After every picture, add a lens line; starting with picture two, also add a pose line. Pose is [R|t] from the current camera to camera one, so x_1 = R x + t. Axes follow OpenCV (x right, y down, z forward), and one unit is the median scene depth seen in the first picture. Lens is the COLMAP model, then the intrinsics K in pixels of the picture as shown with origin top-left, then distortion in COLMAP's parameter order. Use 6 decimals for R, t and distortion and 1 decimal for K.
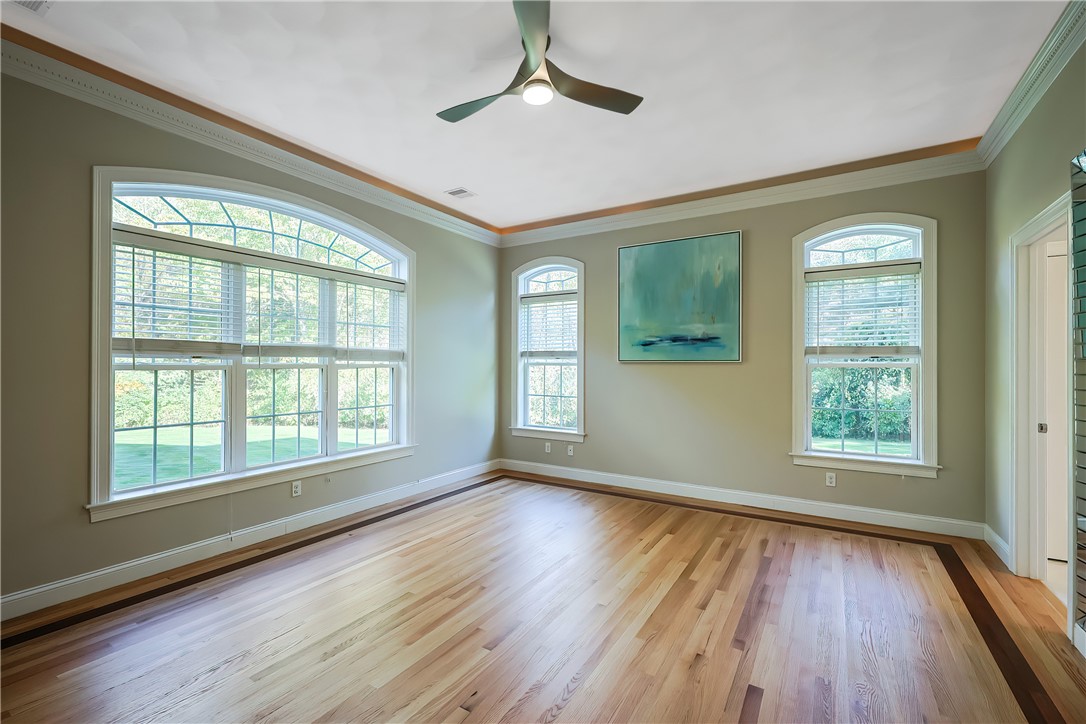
lens RADIAL K [[467.2, 0, 548.0], [0, 467.2, 362.9], [0, 0, 1]] dist [0.000485, -0.000033]
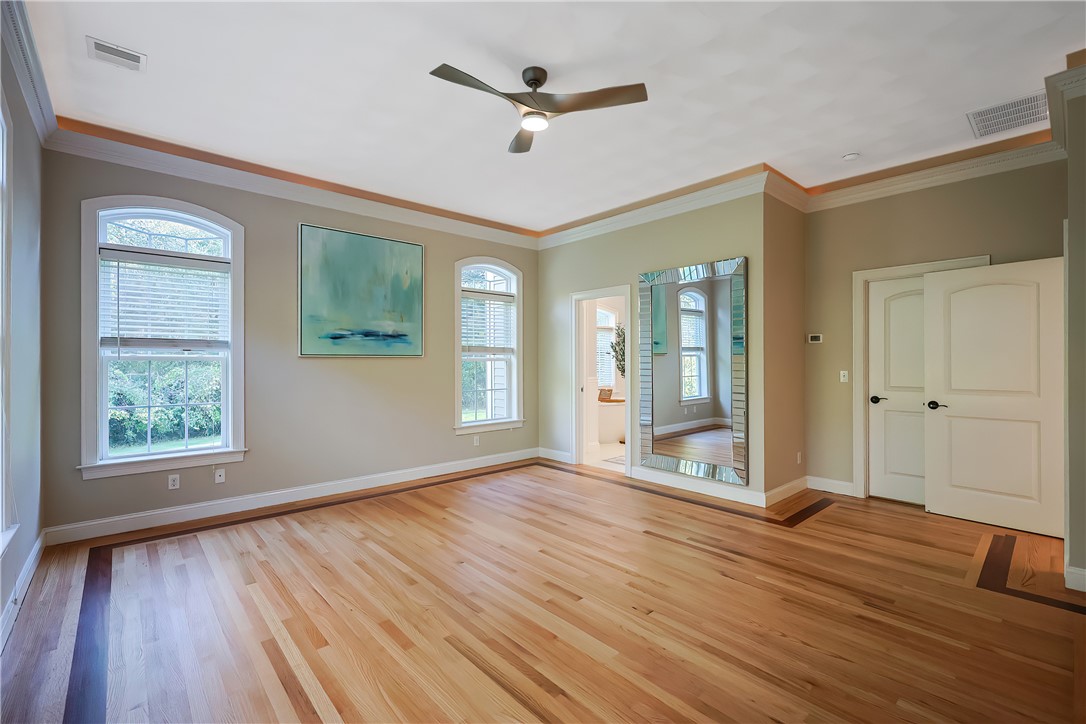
lens RADIAL K [[467.2, 0, 548.0], [0, 467.2, 362.9], [0, 0, 1]] dist [0.000485, -0.000033]
pose [[0.278680, -0.007538, 0.960355, -0.603070], [-0.003130, 0.999957, 0.008757, 0.001462], [-0.960379, -0.005446, 0.278644, 0.354552]]
